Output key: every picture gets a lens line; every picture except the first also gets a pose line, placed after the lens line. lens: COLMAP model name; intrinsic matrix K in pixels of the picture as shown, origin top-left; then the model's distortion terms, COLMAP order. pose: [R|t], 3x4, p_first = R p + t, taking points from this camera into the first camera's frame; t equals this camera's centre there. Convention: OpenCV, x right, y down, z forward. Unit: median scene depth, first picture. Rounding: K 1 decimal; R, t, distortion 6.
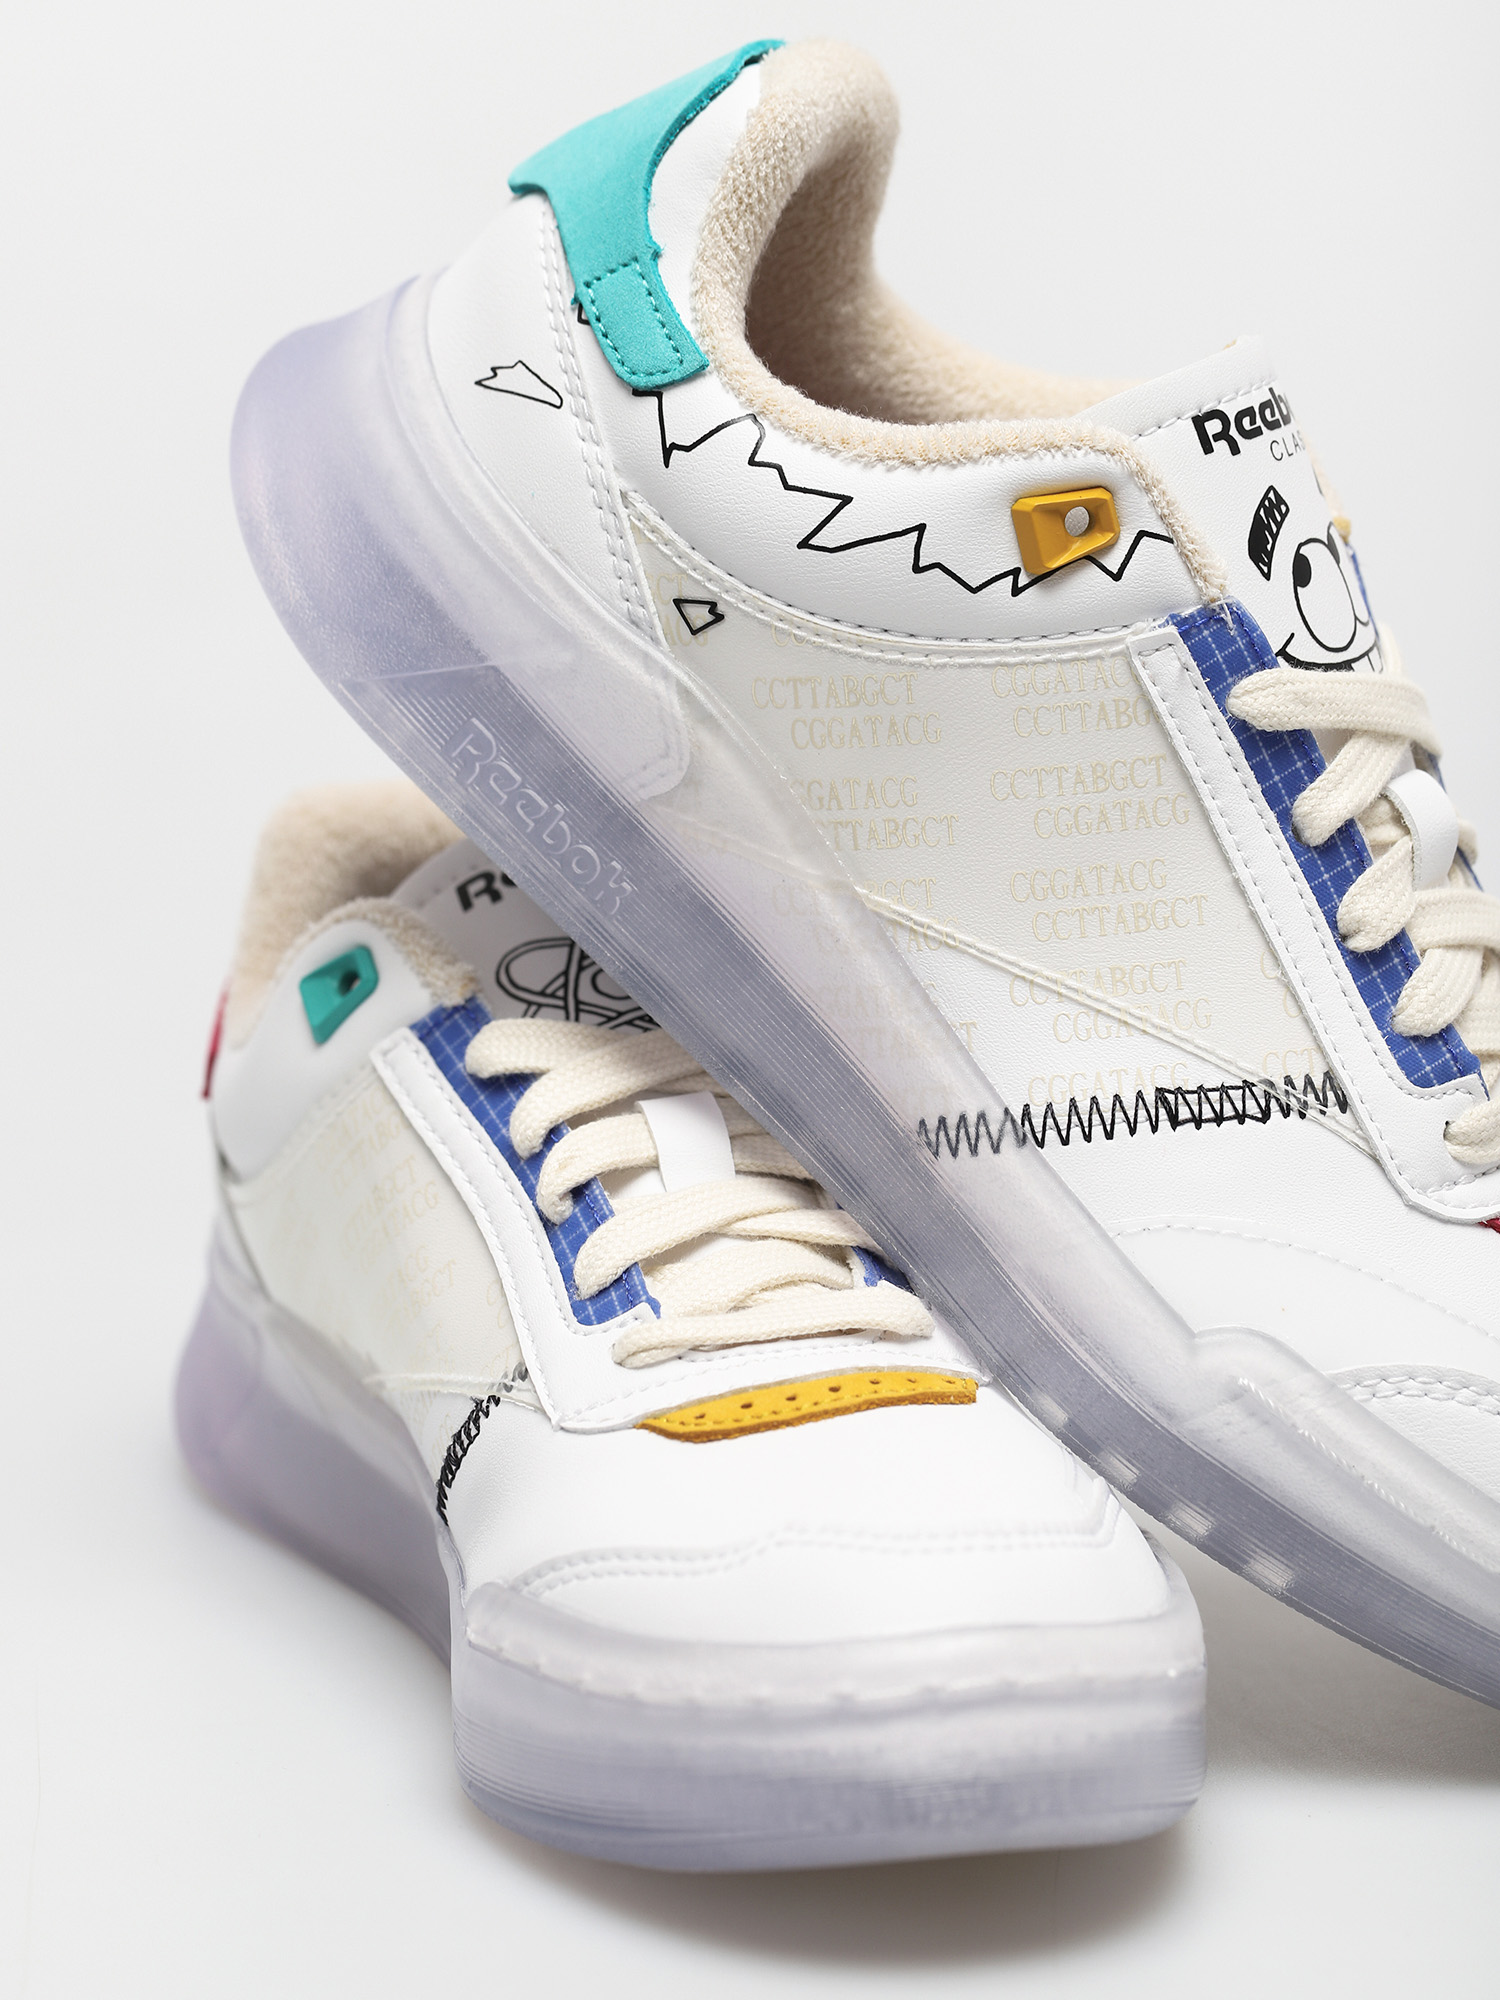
lens RADIAL K [[8177.1, 0, 758.1], [0, 8177.1, 1015.8], [0, 0, 1]] dist [0.102902, 0.000000]
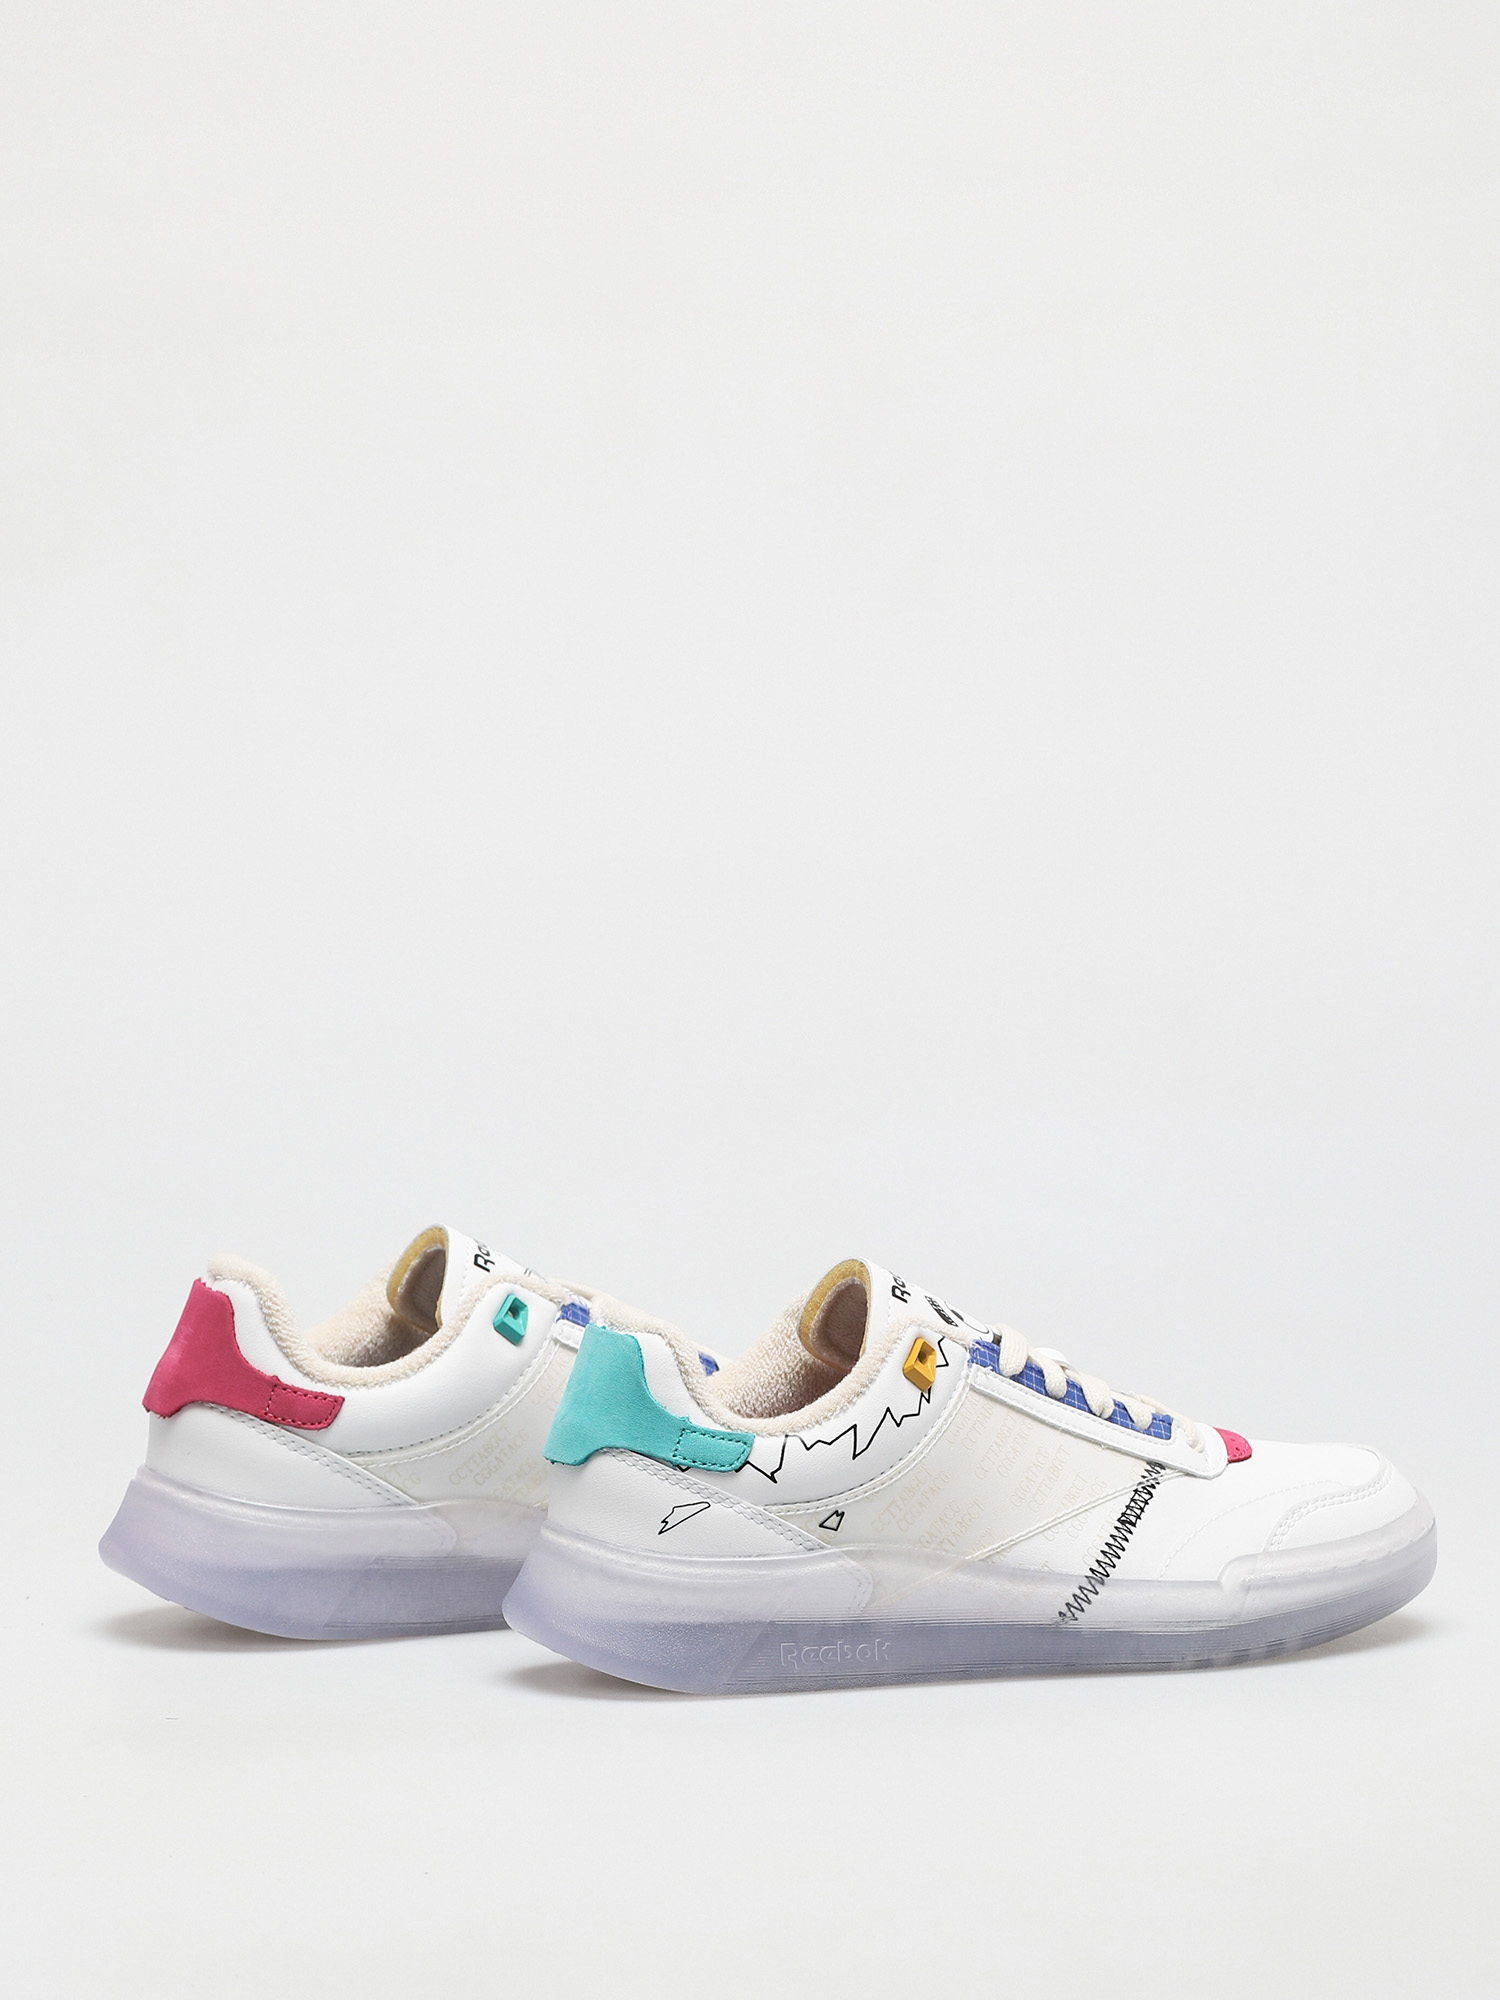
lens RADIAL K [[8177.1, 0, 760.9], [0, 8177.1, 1000.0], [0, 0, 1]] dist [0.102902, 0.000000]
pose [[0.528746, -0.652667, 0.542636, -1.062984], [0.697453, 0.698436, 0.160459, -0.489965], [-0.483722, 0.293621, 0.824500, -0.748630]]
